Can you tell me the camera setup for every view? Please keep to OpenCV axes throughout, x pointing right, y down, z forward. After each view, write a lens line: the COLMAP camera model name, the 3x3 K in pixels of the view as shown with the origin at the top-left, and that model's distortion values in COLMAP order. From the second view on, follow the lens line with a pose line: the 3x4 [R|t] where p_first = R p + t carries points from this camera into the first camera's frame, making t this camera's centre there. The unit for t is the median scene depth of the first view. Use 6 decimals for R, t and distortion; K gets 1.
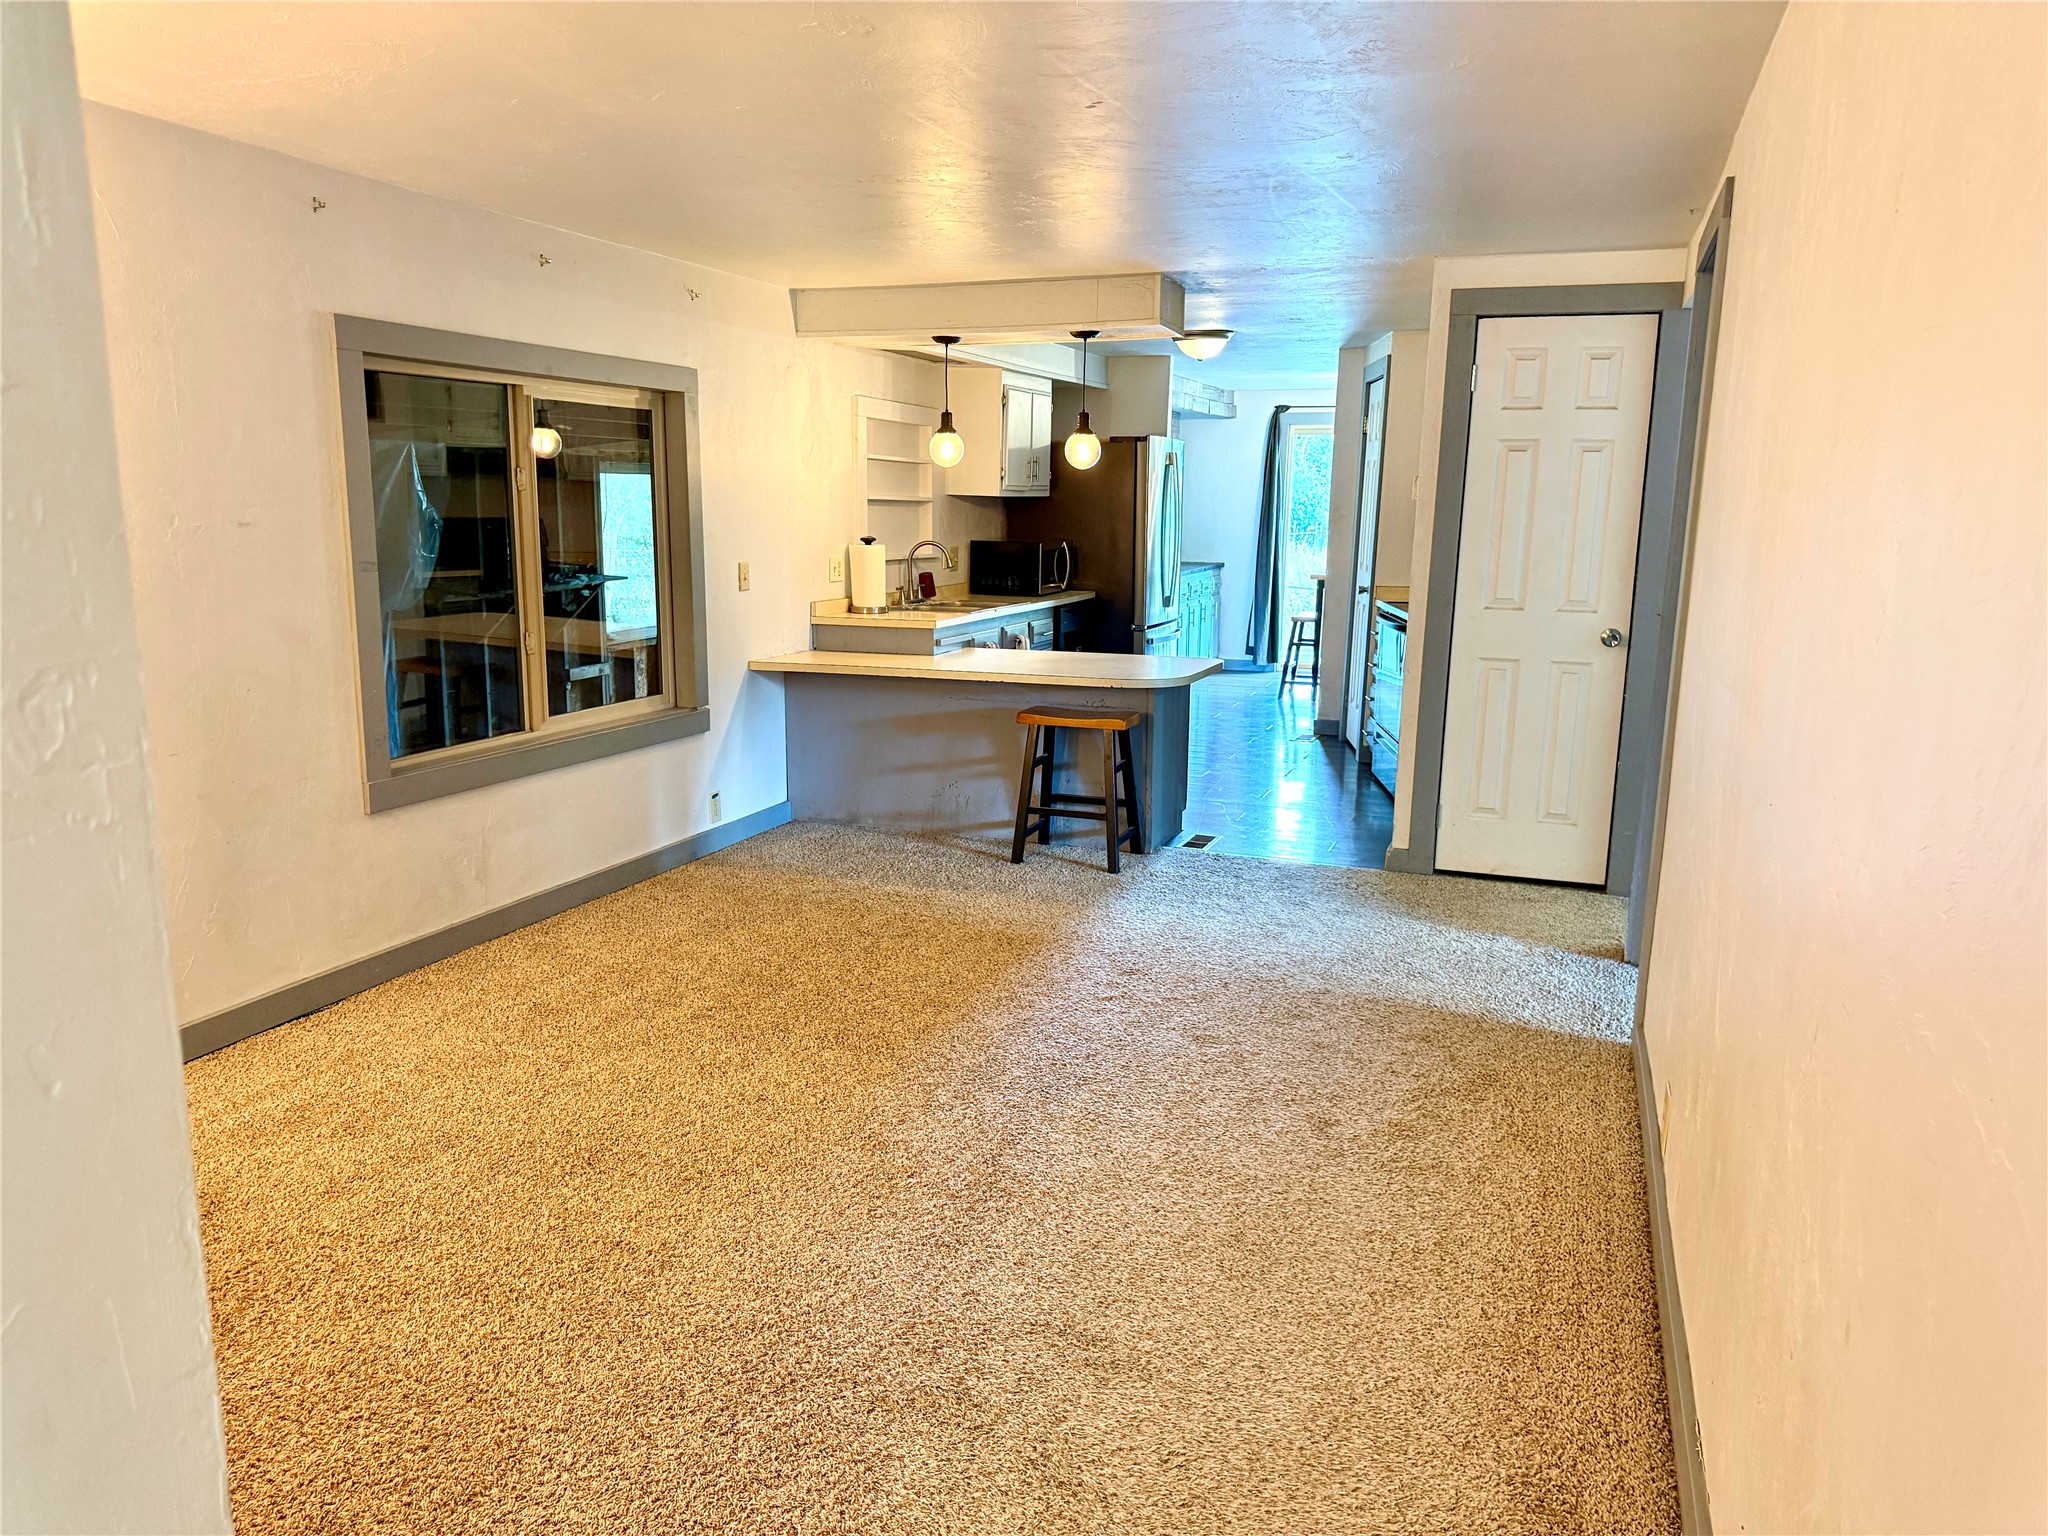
lens RADIAL K [[1393.8, 0, 1012.9], [0, 1393.8, 782.5], [0, 0, 1]] dist [0.033860, -0.003755]
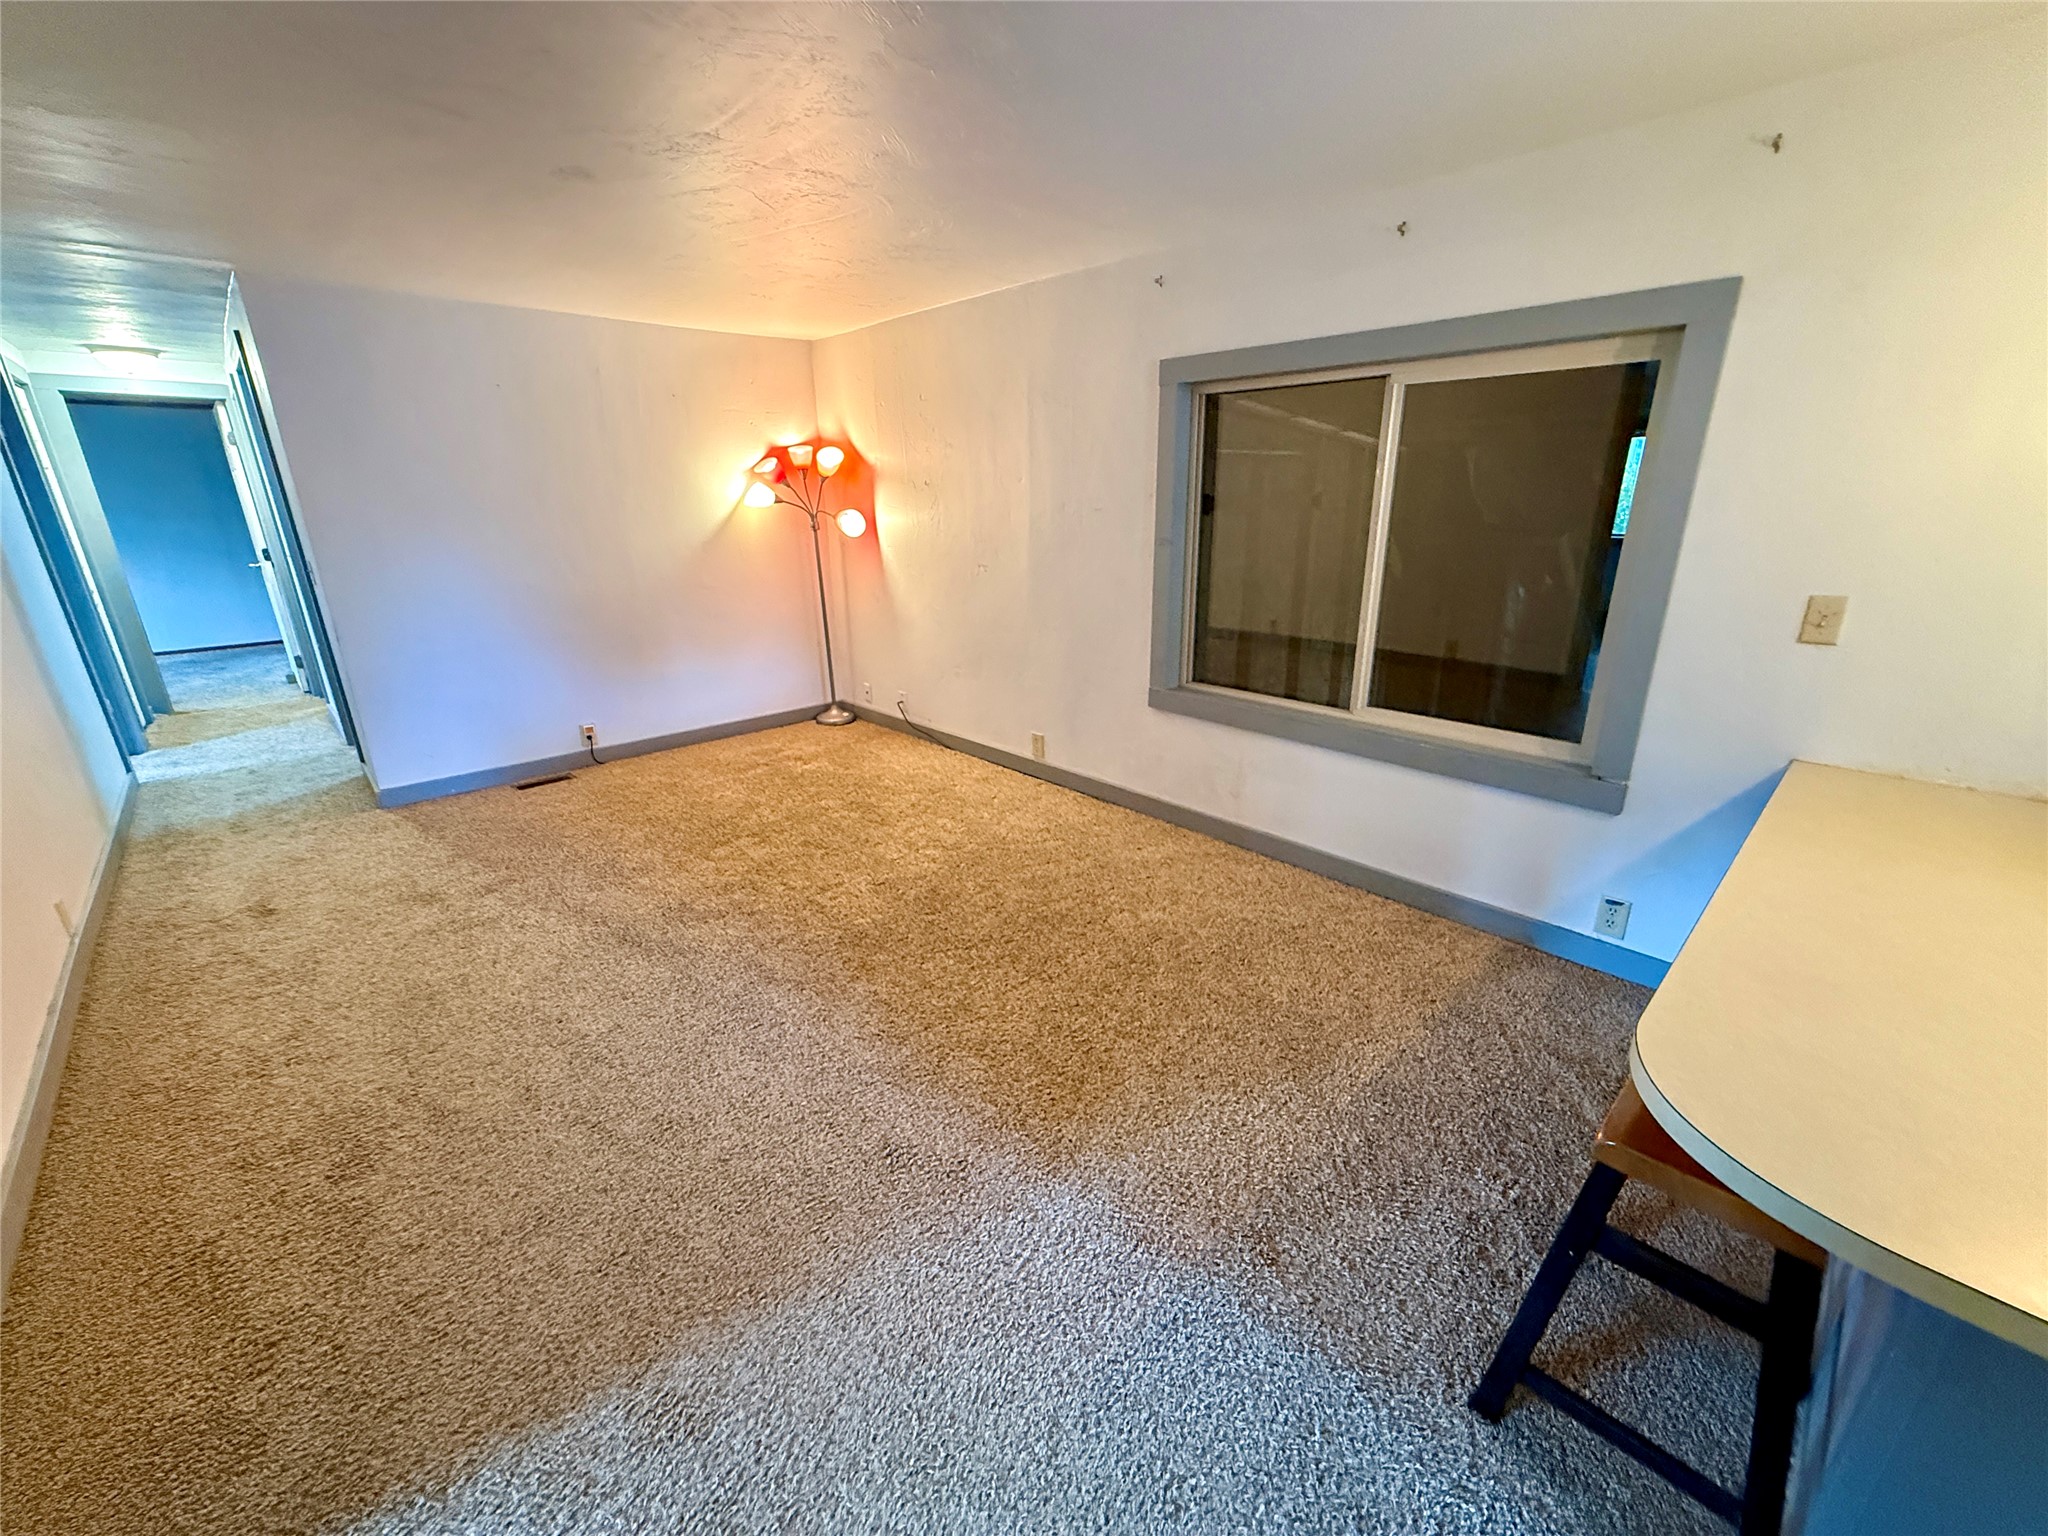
lens RADIAL K [[836.3, 0, 1021.8], [0, 836.3, 763.9], [0, 0, 1]] dist [0.032538, -0.000368]
pose [[-0.431718, 0.284771, -0.855877, 0.200582], [-0.174579, 0.904536, 0.389021, -0.125779], [0.884953, 0.317365, -0.340789, 0.602795]]
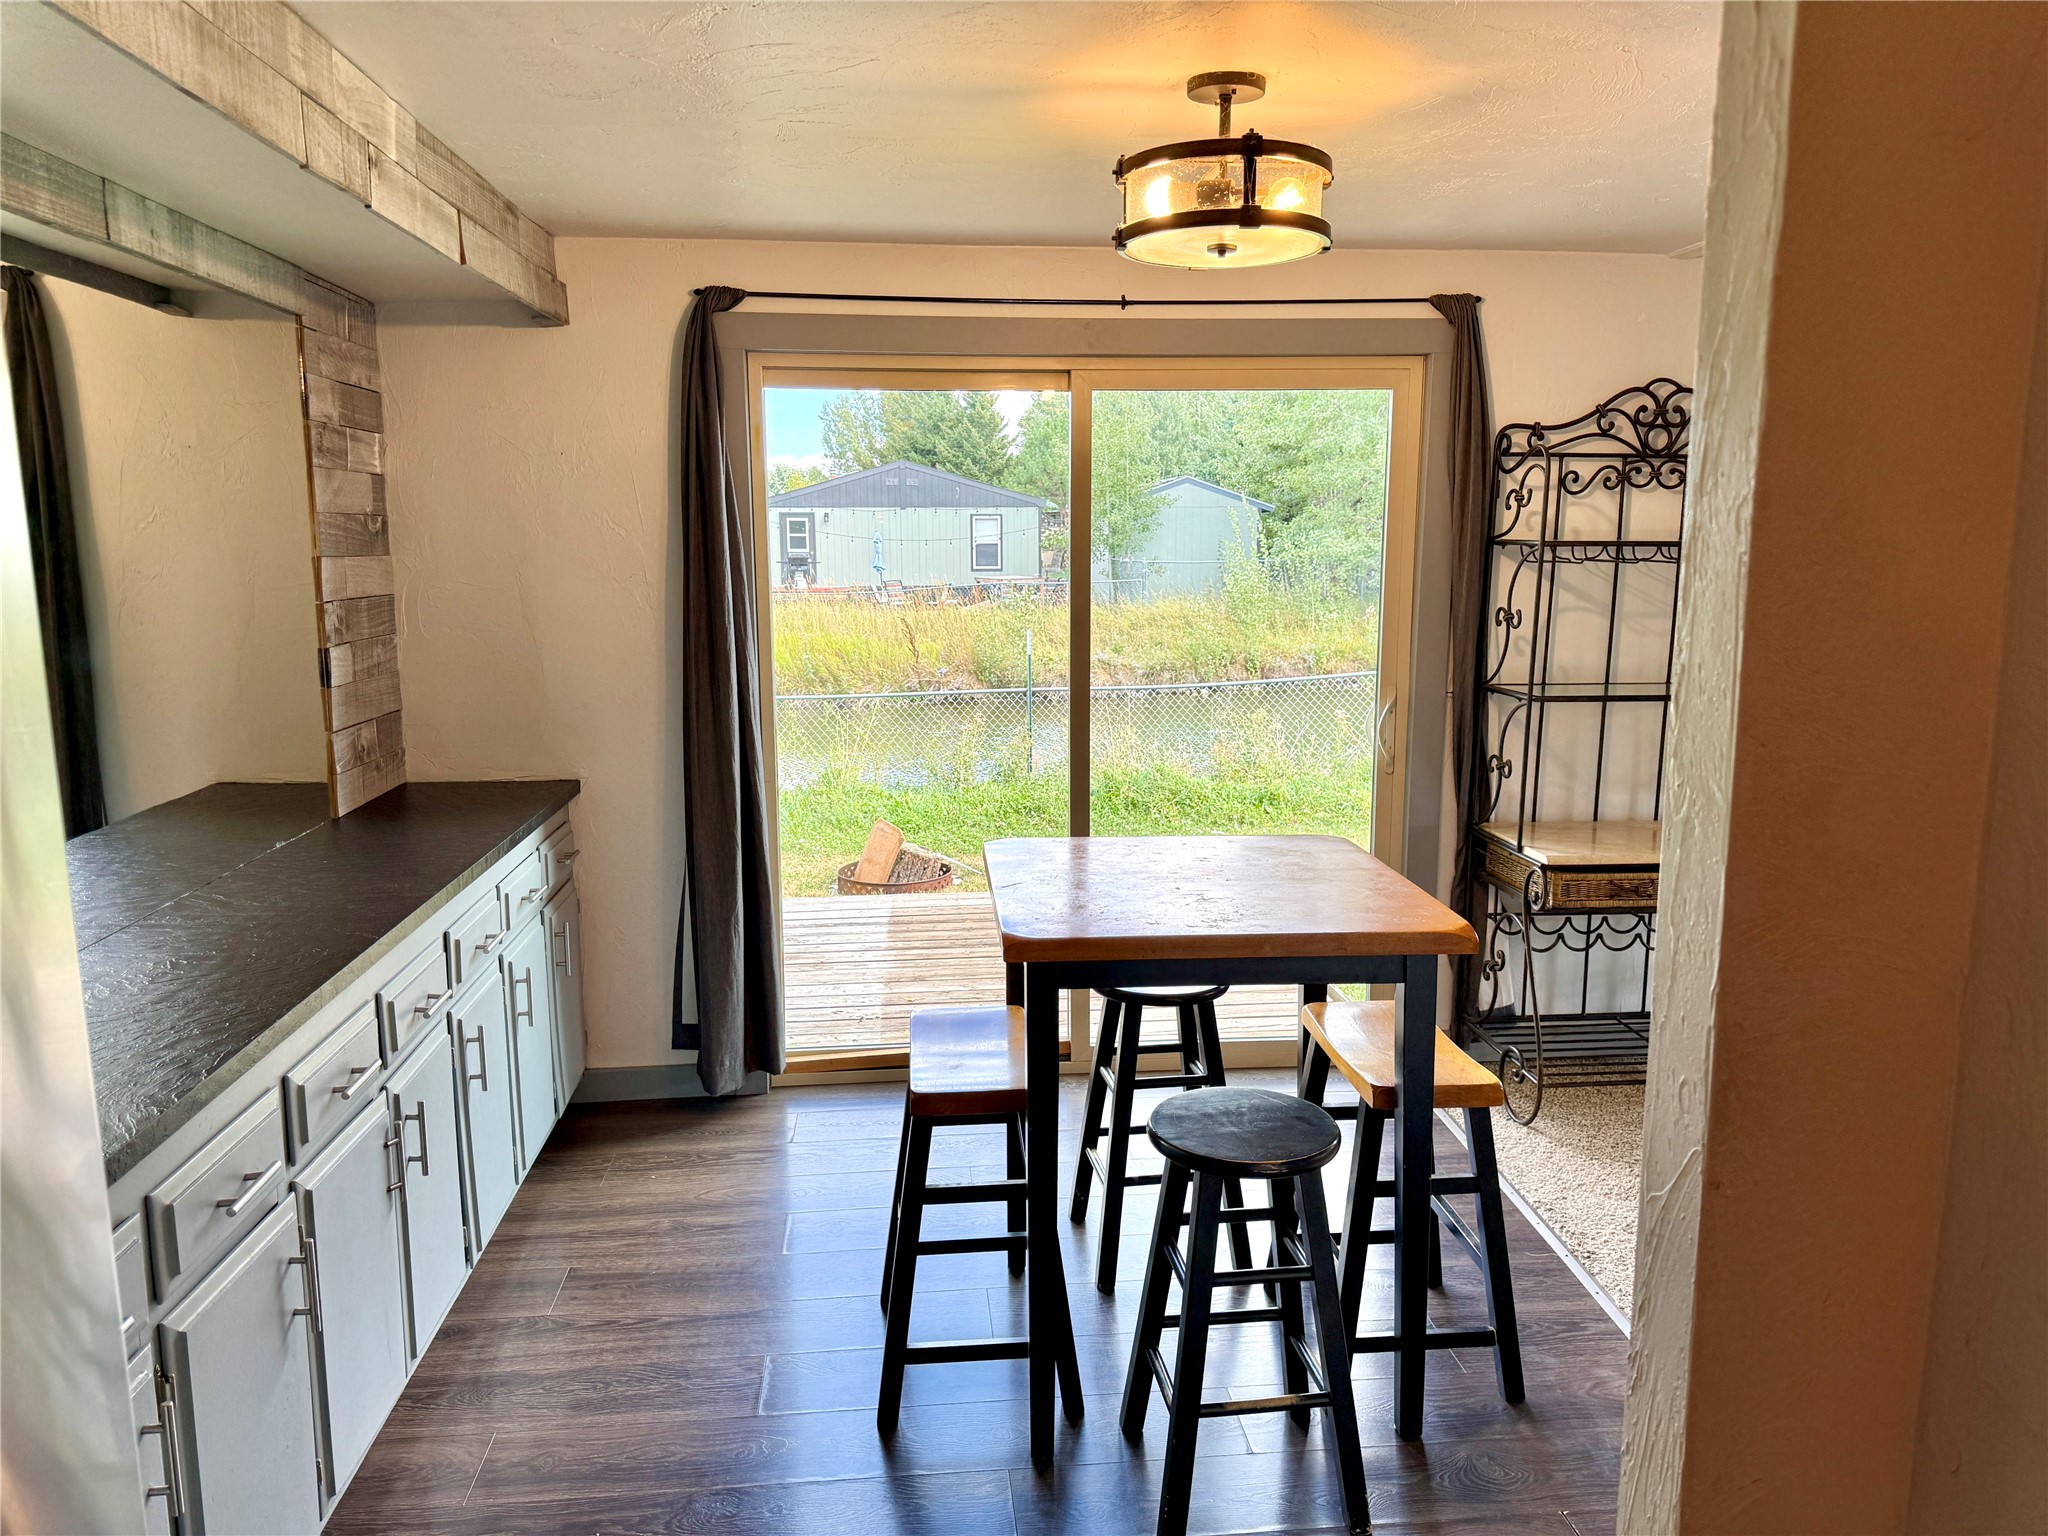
lens RADIAL K [[1393.8, 0, 1030.3], [0, 1393.8, 772.4], [0, 0, 1]] dist [0.033860, -0.003755]
pose [[0.888668, -0.087675, 0.450092, 0.152055], [0.102248, 0.994726, -0.008115, -0.223551], [-0.447007, 0.053232, 0.892945, 1.023674]]
